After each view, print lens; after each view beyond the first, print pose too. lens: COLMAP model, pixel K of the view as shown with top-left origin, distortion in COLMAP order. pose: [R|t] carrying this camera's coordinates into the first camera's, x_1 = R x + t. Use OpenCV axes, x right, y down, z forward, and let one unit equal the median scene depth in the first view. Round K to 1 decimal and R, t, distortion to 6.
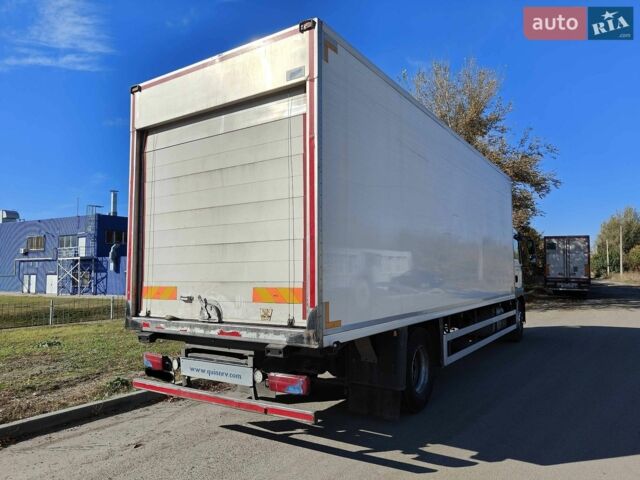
lens RADIAL K [[454.4, 0, 314.2], [0, 454.4, 238.7], [0, 0, 1]] dist [0.016852, -0.002820]
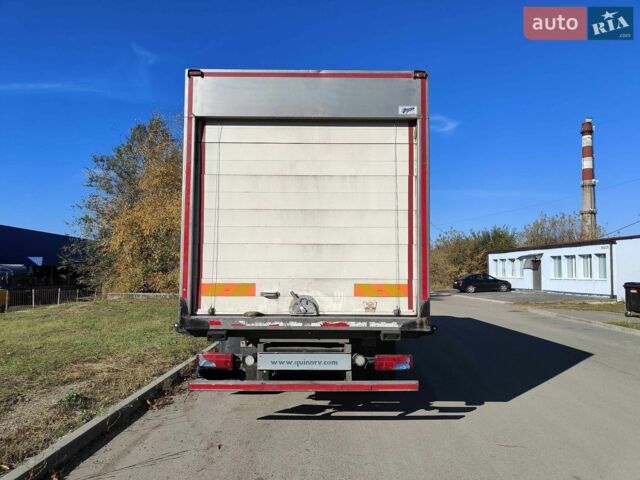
lens RADIAL K [[454.4, 0, 314.2], [0, 454.4, 238.7], [0, 0, 1]] dist [0.016852, -0.002820]
pose [[0.835796, 0.054479, 0.546330, -0.802227], [-0.055233, 0.998360, -0.015057, 0.015282], [-0.546254, -0.017591, 0.837435, 0.087735]]
